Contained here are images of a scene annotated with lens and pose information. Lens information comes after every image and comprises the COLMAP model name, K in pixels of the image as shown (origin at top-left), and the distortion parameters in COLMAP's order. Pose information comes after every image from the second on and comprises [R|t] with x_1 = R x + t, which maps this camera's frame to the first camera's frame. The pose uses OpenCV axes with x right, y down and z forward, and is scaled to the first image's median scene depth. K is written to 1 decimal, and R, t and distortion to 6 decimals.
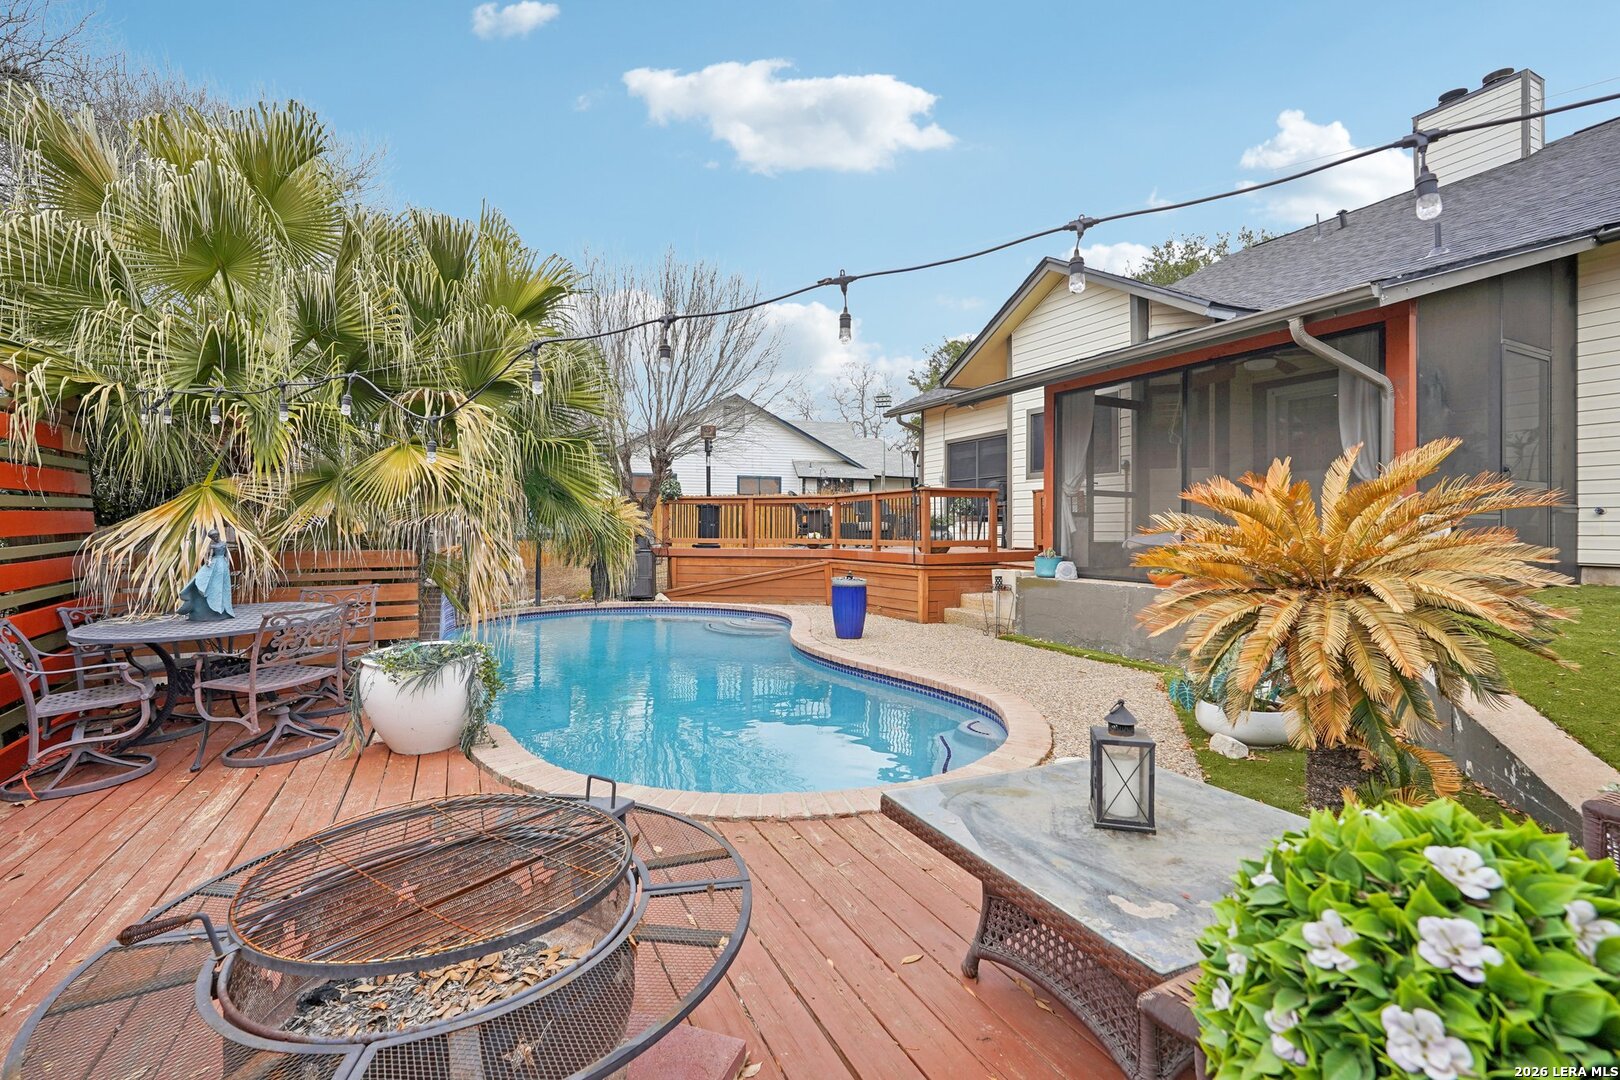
lens RADIAL K [[761.6, 0, 813.2], [0, 761.6, 529.8], [0, 0, 1]] dist [0.003002, 0.000775]
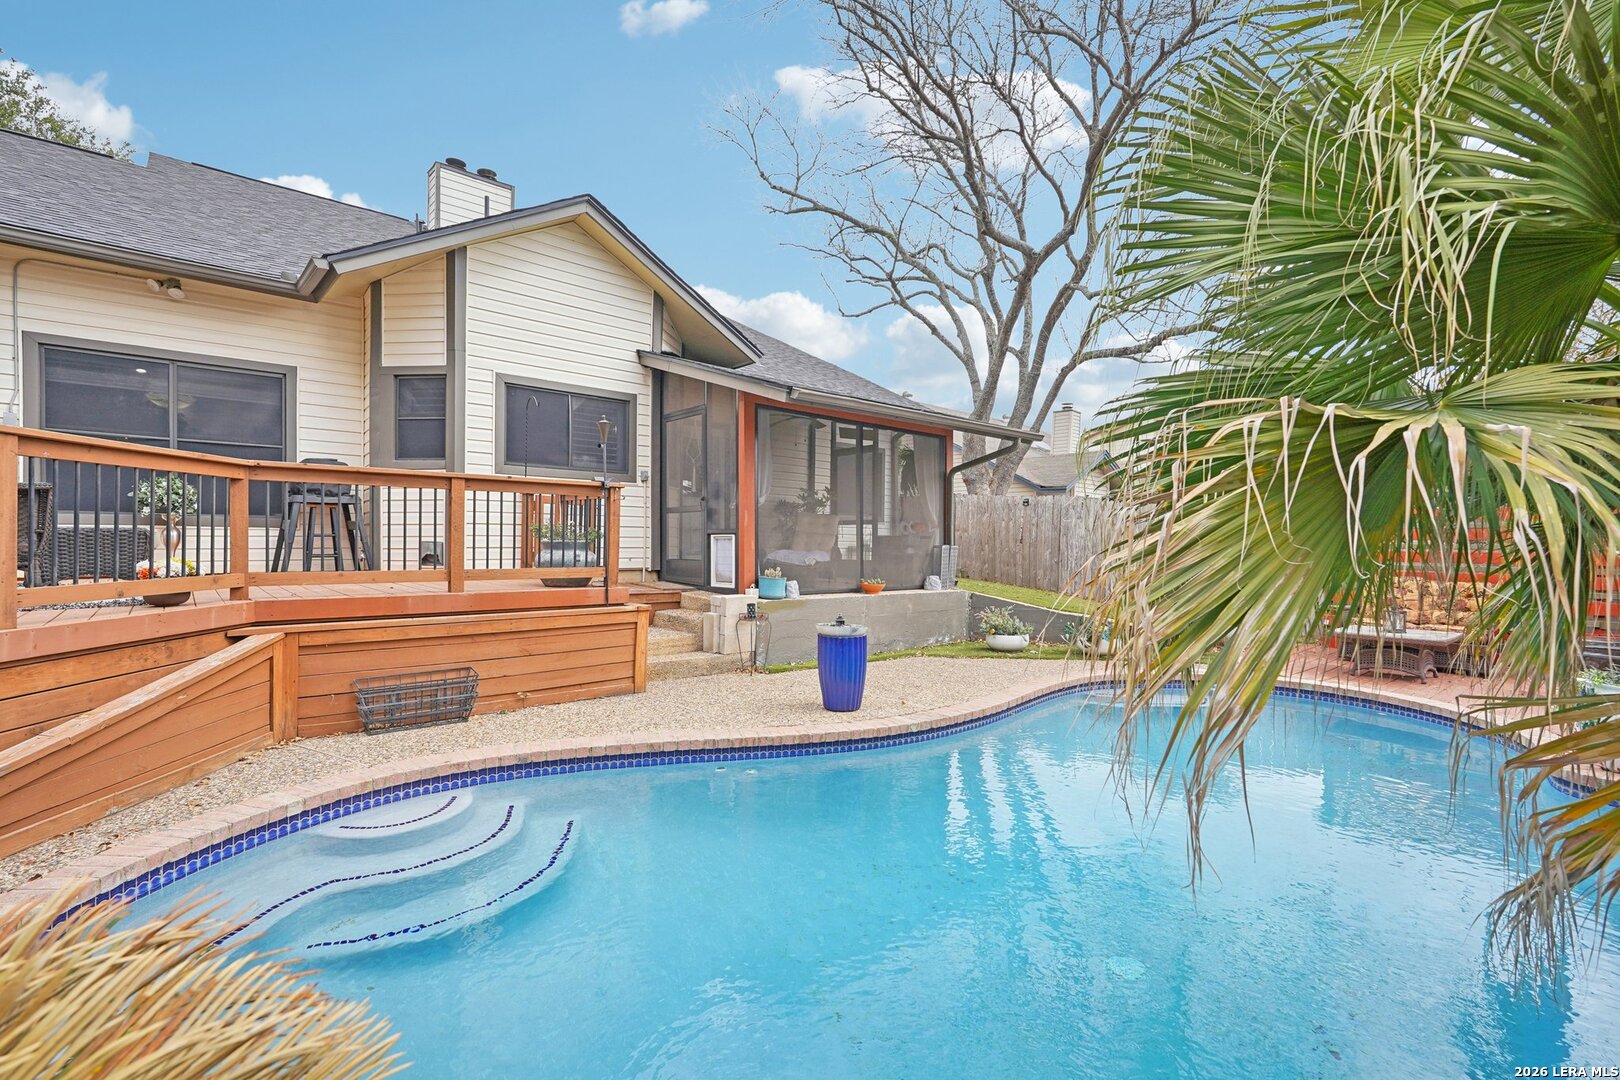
lens RADIAL K [[761.6, 0, 813.2], [0, 761.6, 529.8], [0, 0, 1]] dist [0.003002, 0.000775]
pose [[-0.295936, 0.010925, 0.955145, -0.513280], [-0.007353, 0.999879, -0.013715, -0.009072], [-0.955179, -0.011082, -0.295820, 1.036710]]
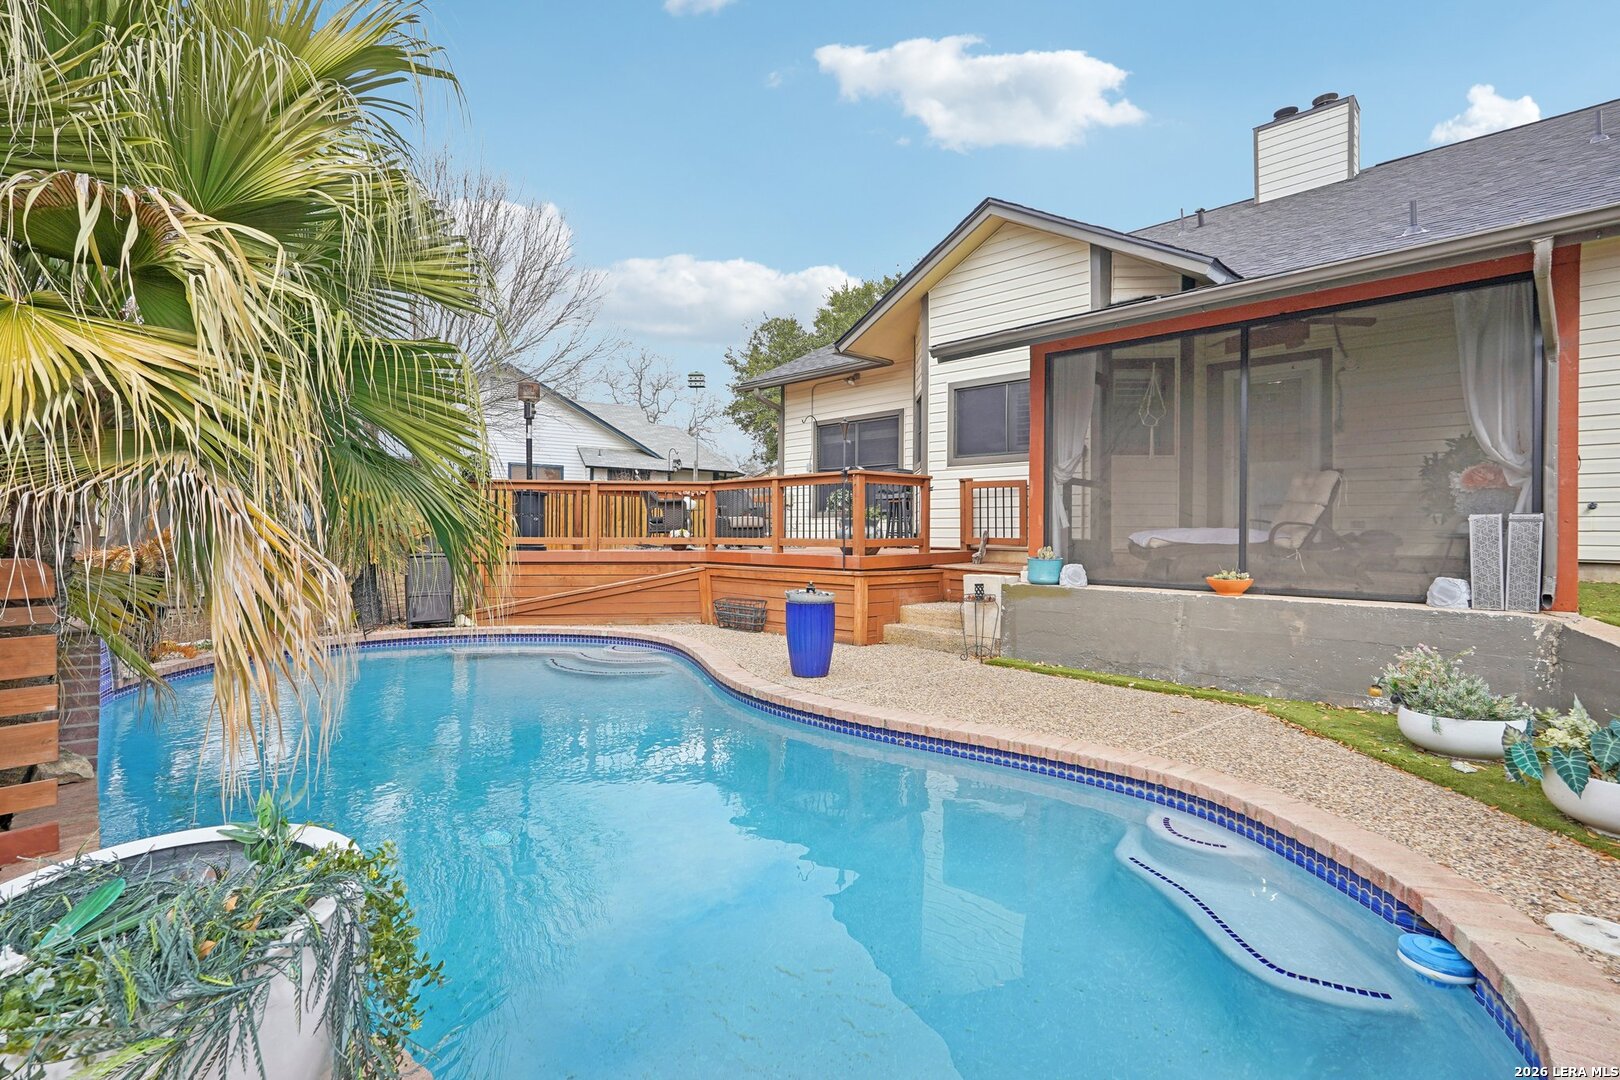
lens RADIAL K [[766.1, 0, 810.0], [0, 766.1, 540.0], [0, 0, 1]] dist [-0.000462, 0.000905]
pose [[0.944586, -0.002863, 0.328250, -0.156065], [-0.001223, 0.999924, 0.012239, 0.005621], [-0.328260, -0.011962, 0.944512, 0.273039]]
